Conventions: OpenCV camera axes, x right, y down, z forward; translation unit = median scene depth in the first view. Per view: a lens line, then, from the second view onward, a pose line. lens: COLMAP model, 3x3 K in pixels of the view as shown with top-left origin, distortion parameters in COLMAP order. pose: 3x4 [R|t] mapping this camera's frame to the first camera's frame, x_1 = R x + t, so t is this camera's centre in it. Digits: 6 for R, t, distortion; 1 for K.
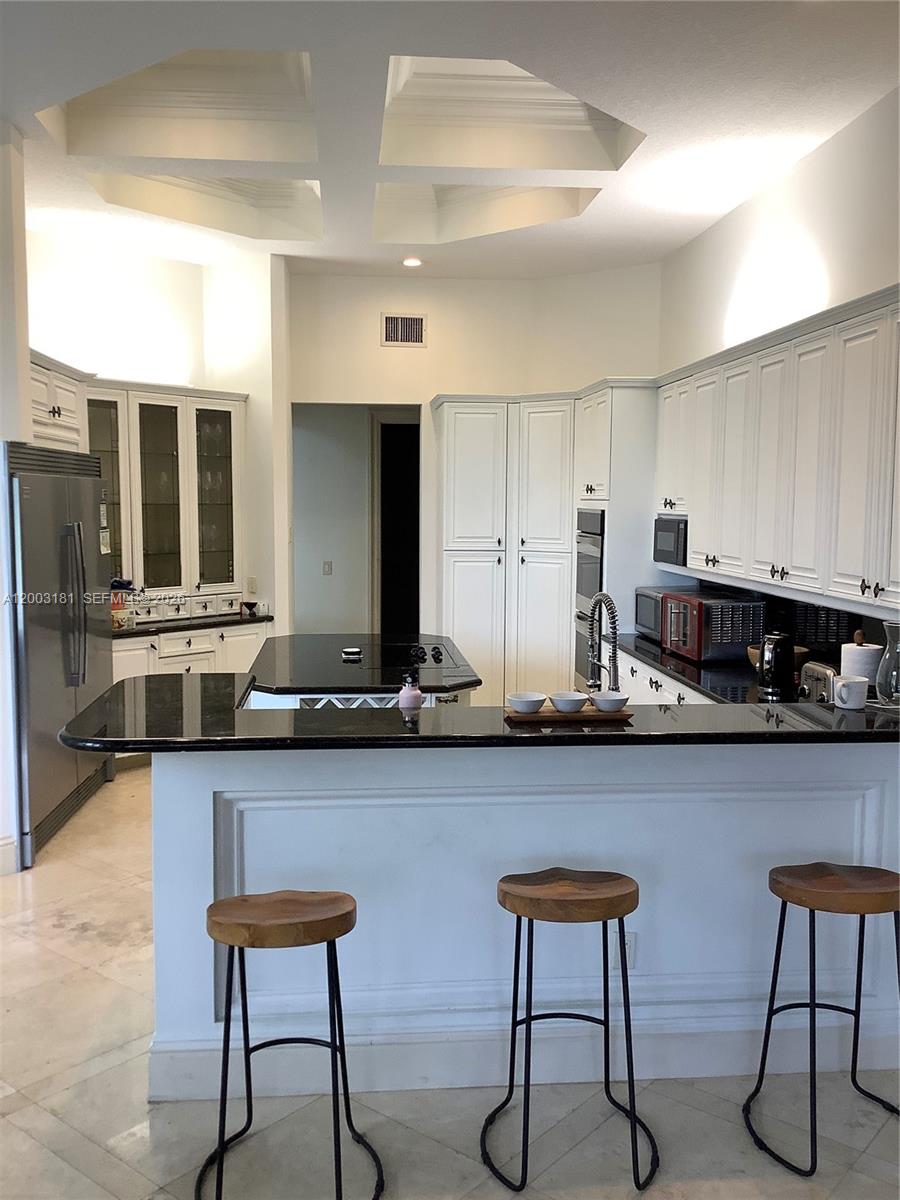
lens RADIAL K [[1086.9, 0, 450.0], [0, 1086.9, 600.0], [0, 0, 1]] dist [0.036361, -0.007323]
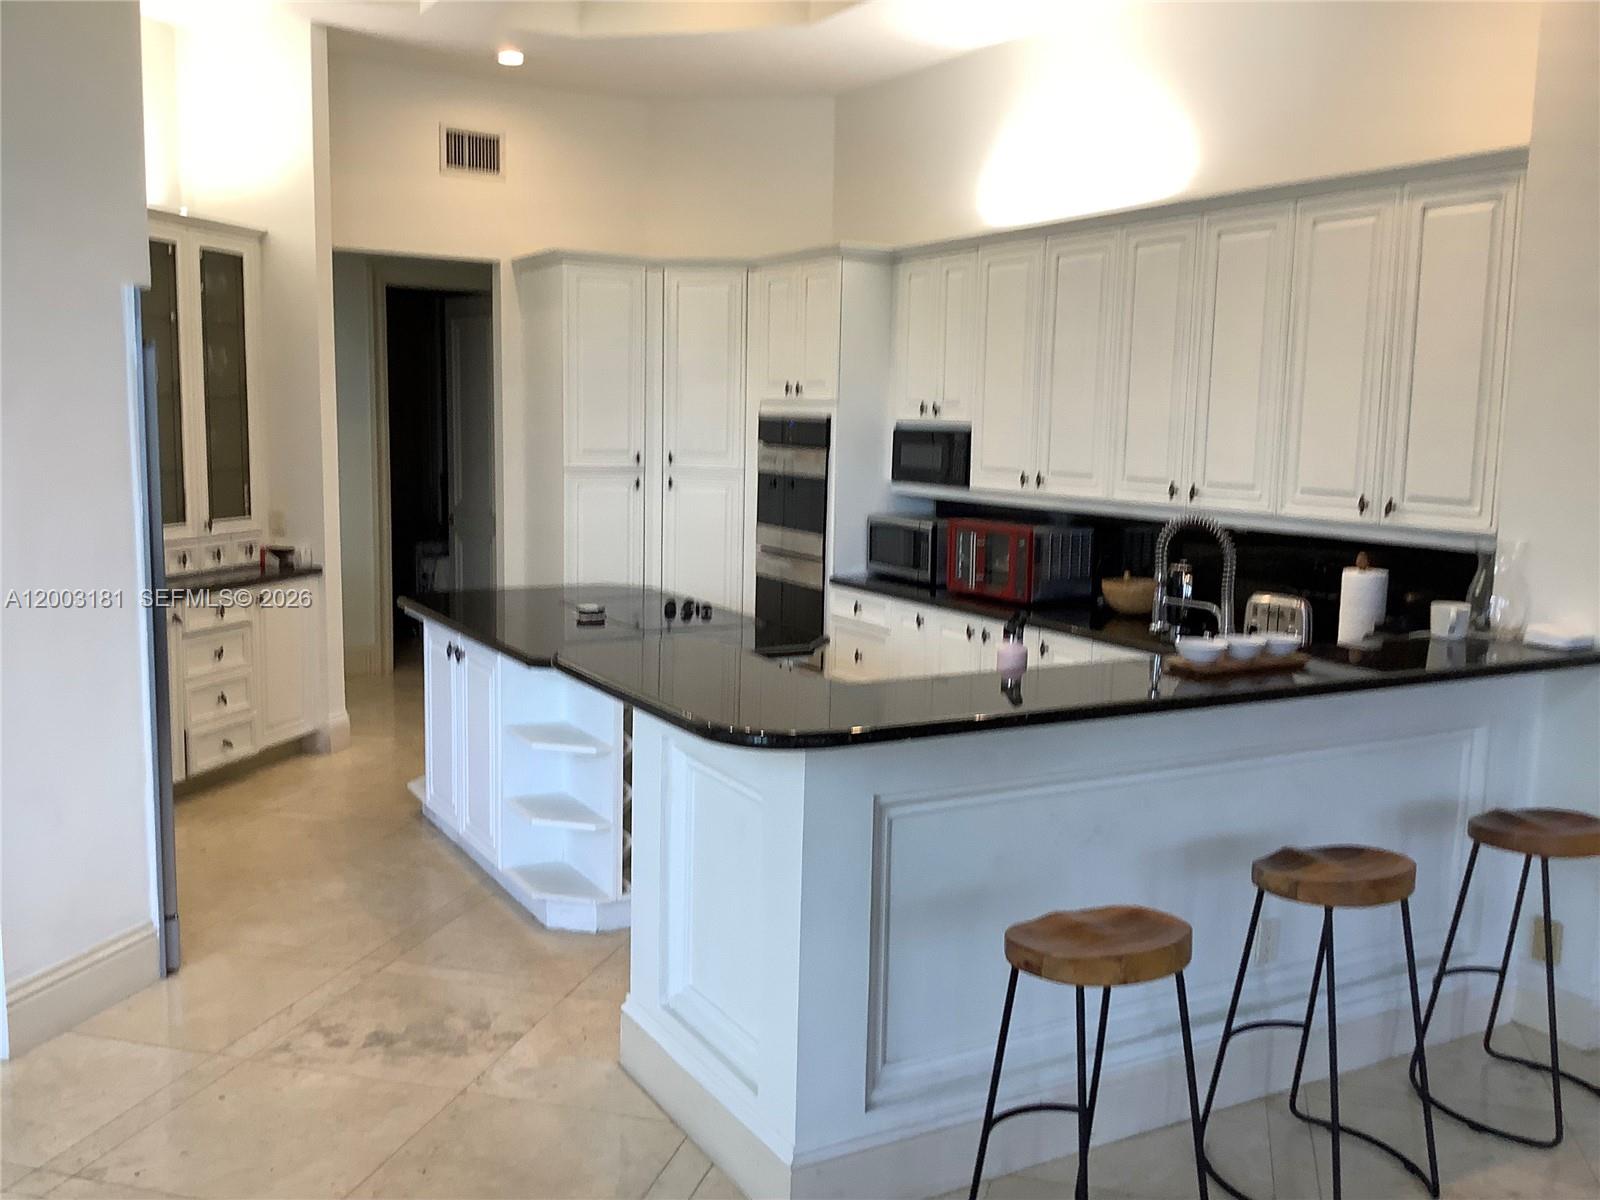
lens RADIAL K [[1426.3, 0, 800.0], [0, 1426.3, 600.0], [0, 0, 1]] dist [0.106260, -0.148683]
pose [[0.909455, -0.039926, 0.413880, -0.275285], [0.022459, 0.998643, 0.046987, -0.000038], [-0.415195, -0.033437, 0.909118, 0.068152]]
